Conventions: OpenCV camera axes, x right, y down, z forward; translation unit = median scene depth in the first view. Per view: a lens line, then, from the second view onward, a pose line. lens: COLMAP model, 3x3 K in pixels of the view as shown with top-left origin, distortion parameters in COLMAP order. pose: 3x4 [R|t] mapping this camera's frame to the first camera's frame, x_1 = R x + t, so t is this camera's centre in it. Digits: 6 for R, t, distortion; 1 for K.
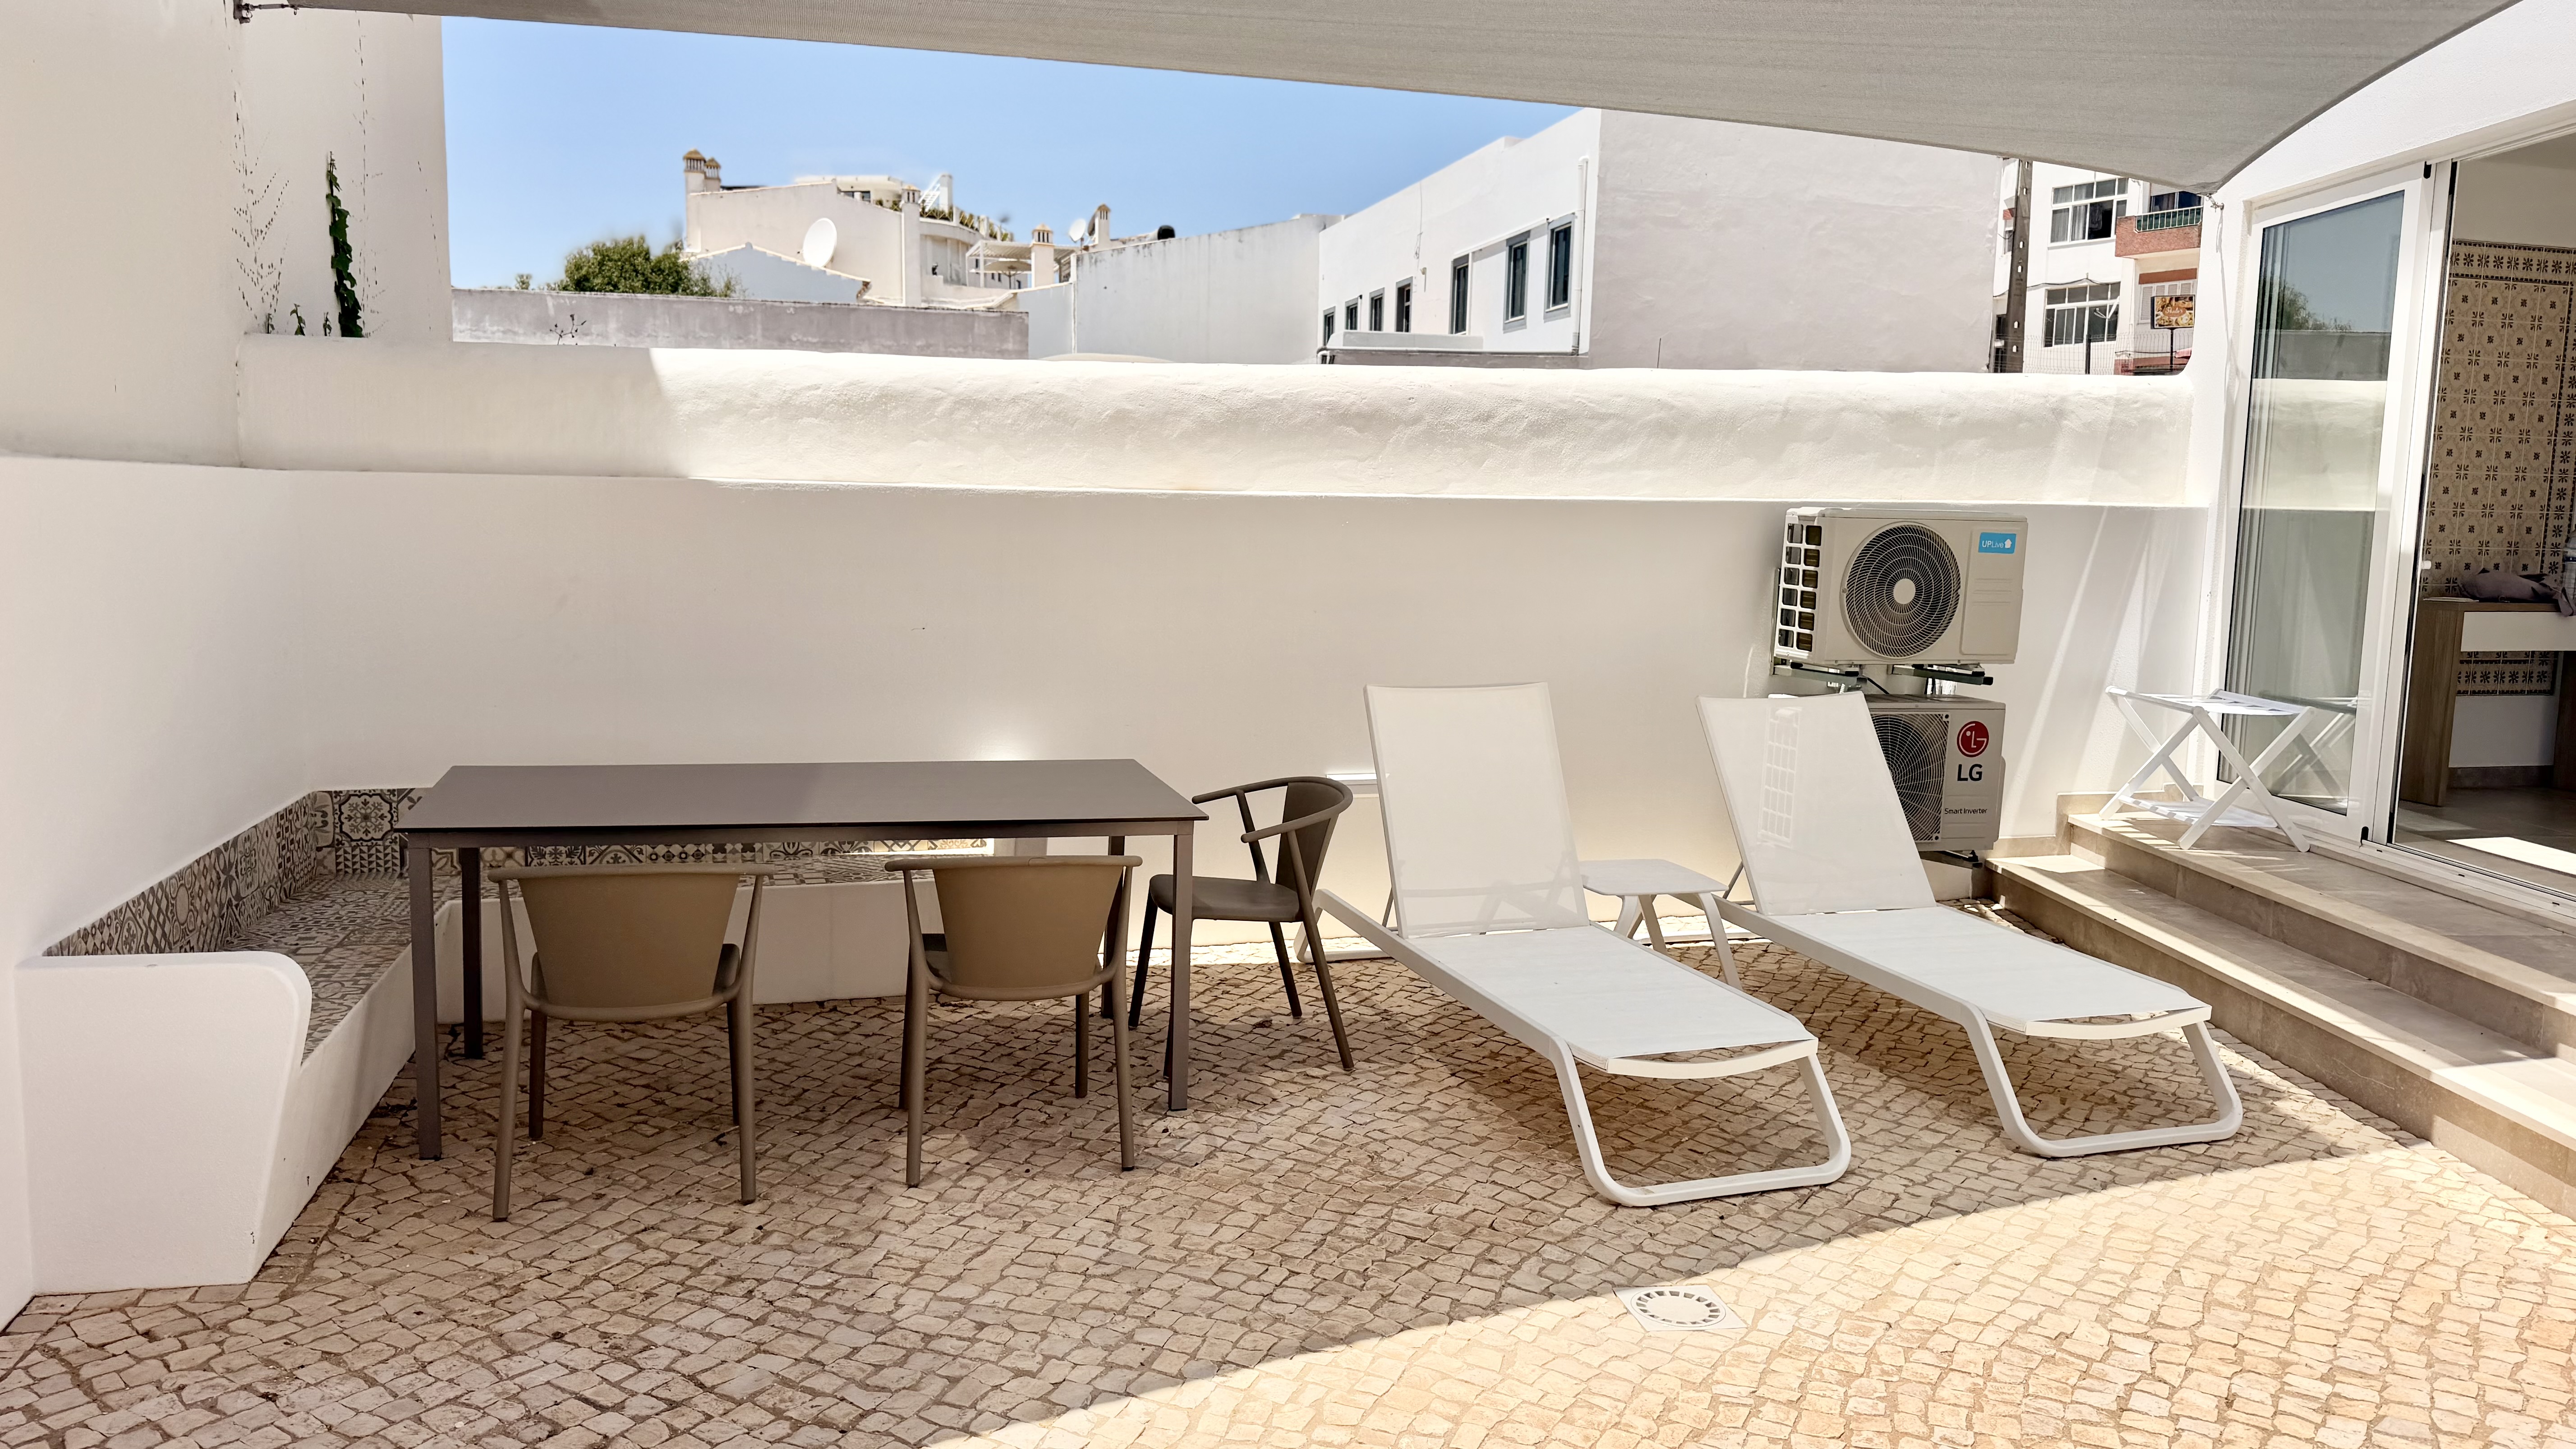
lens RADIAL K [[1803.9, 0, 1288.0], [0, 1803.9, 724.5], [0, 0, 1]] dist [0.009245, -0.000219]
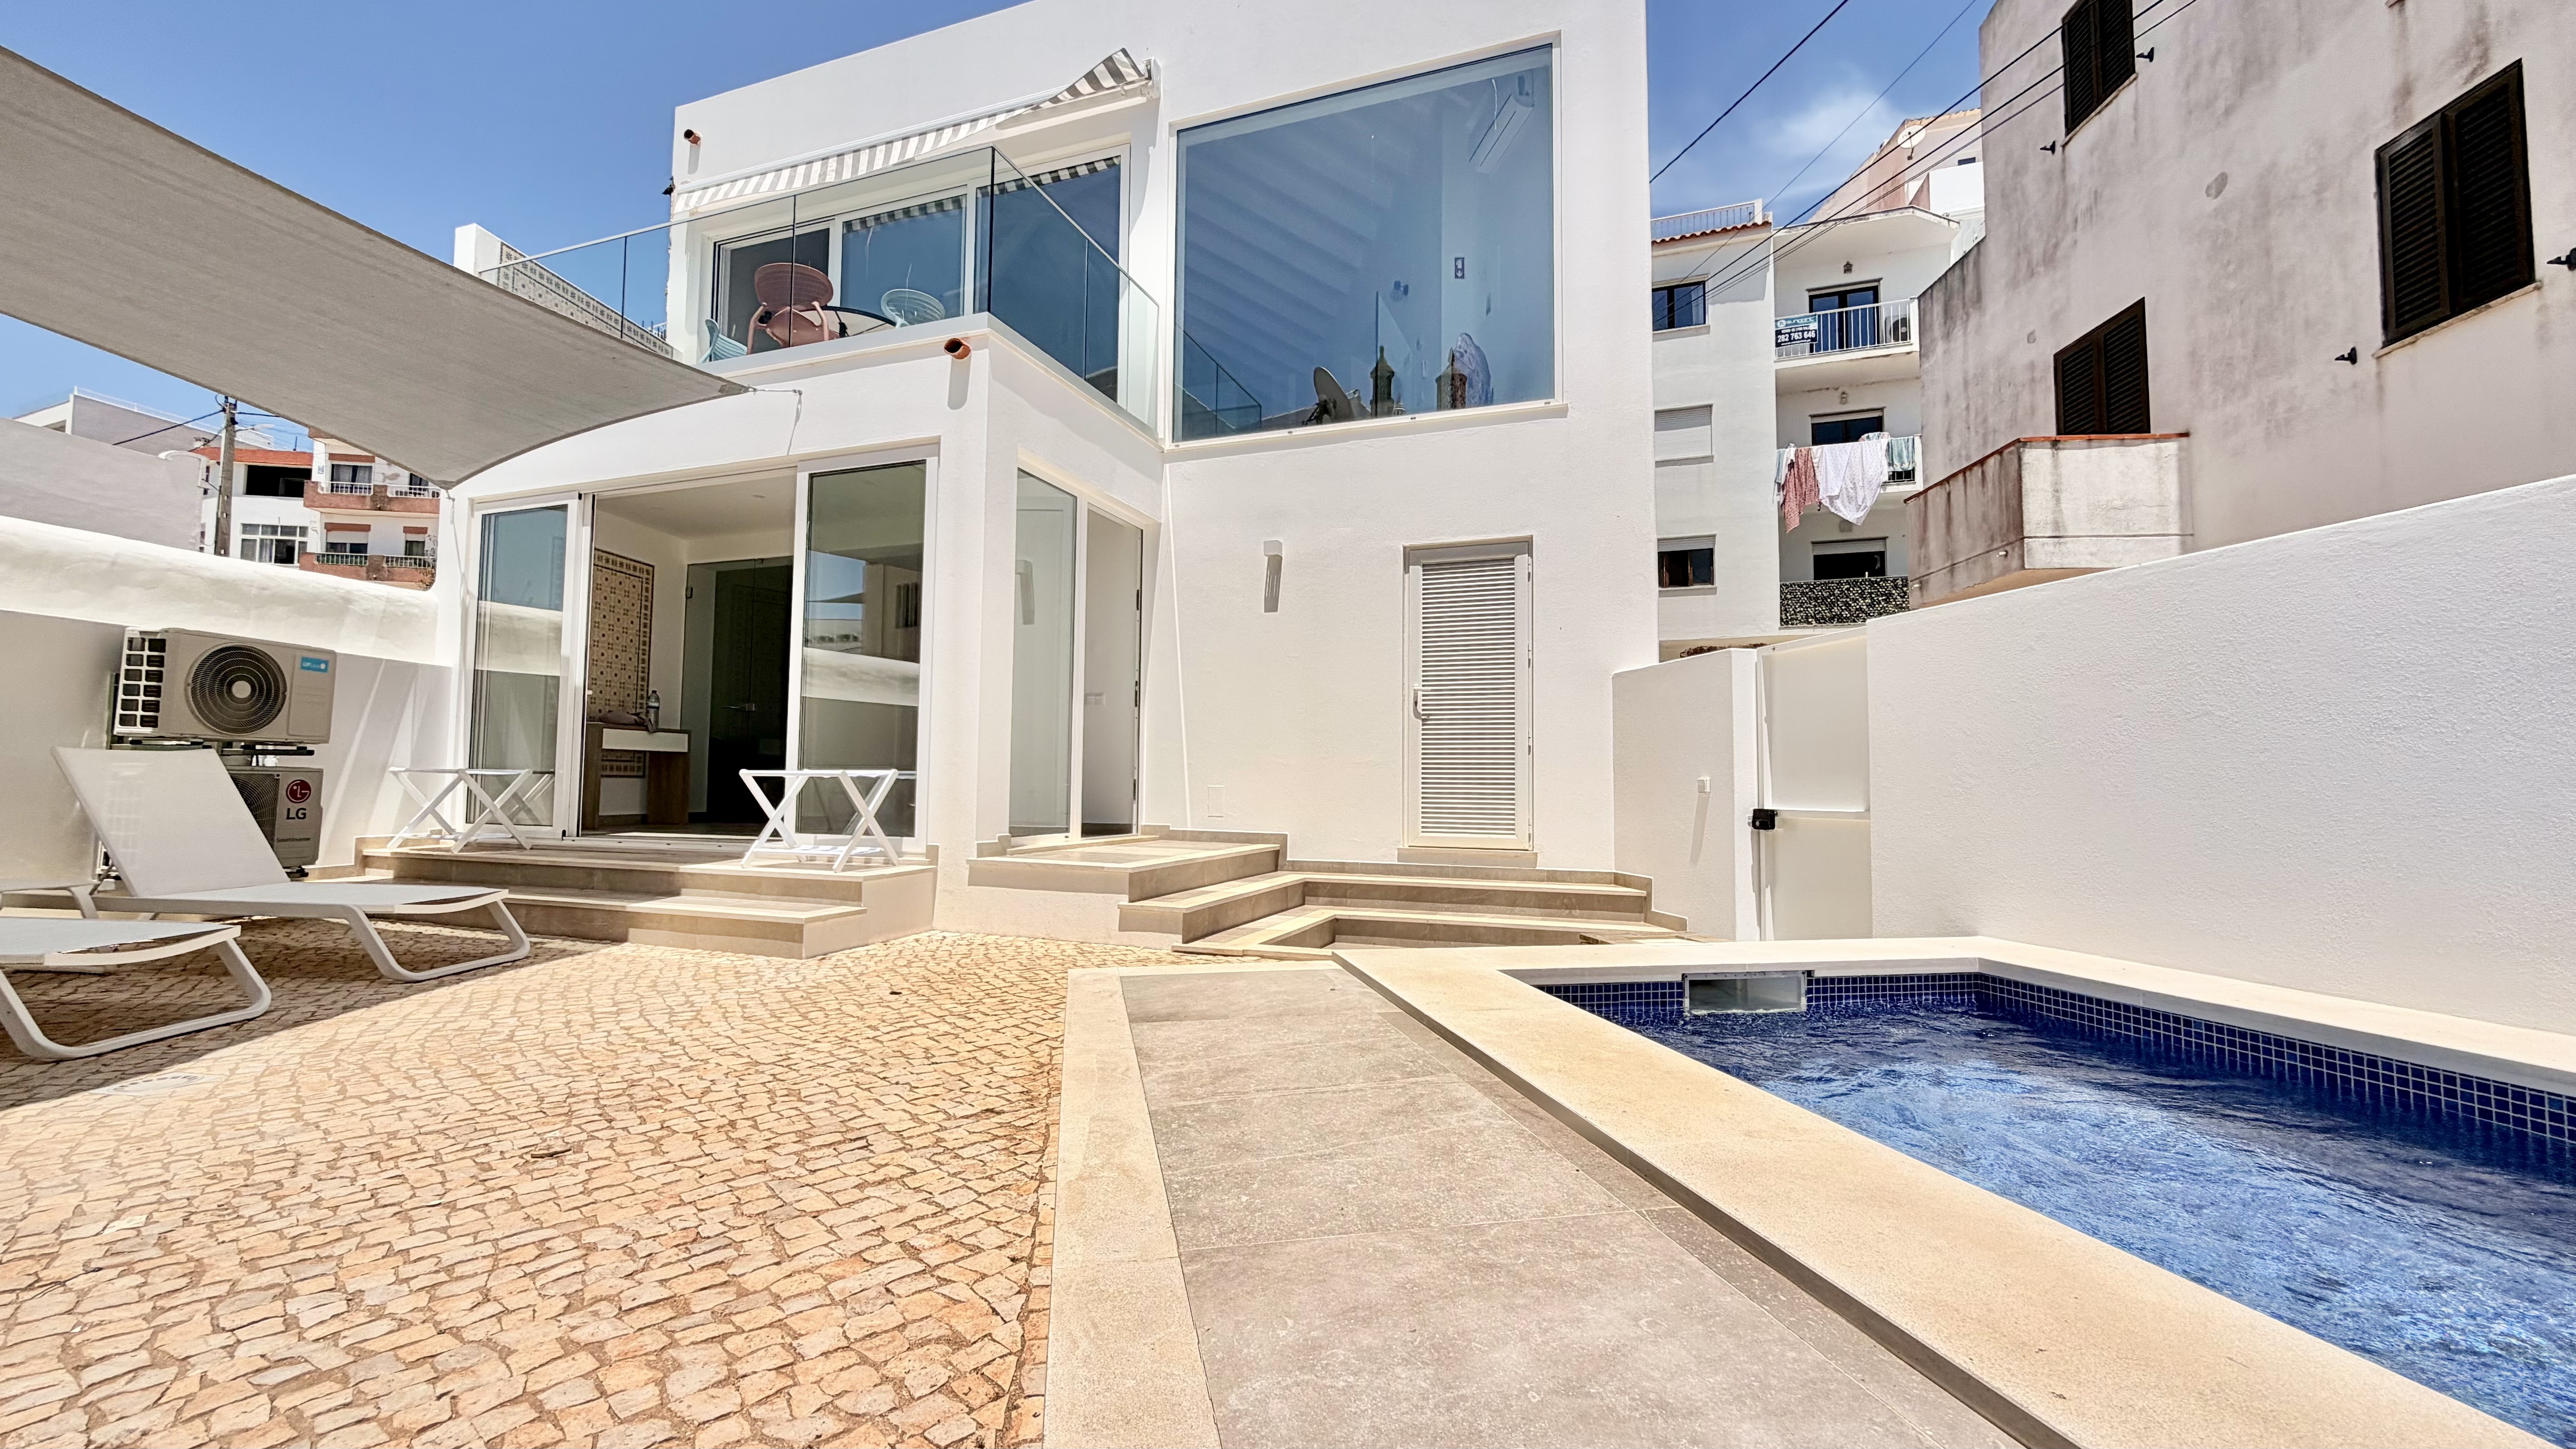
lens RADIAL K [[1062.7, 0, 1288.0], [0, 1062.7, 724.5], [0, 0, 1]] dist [-0.018432, 0.000043]
pose [[0.373486, 0.048784, 0.926352, -0.114907], [0.098448, 0.990892, -0.091875, 0.109479], [-0.922397, 0.125511, 0.365282, -0.075747]]
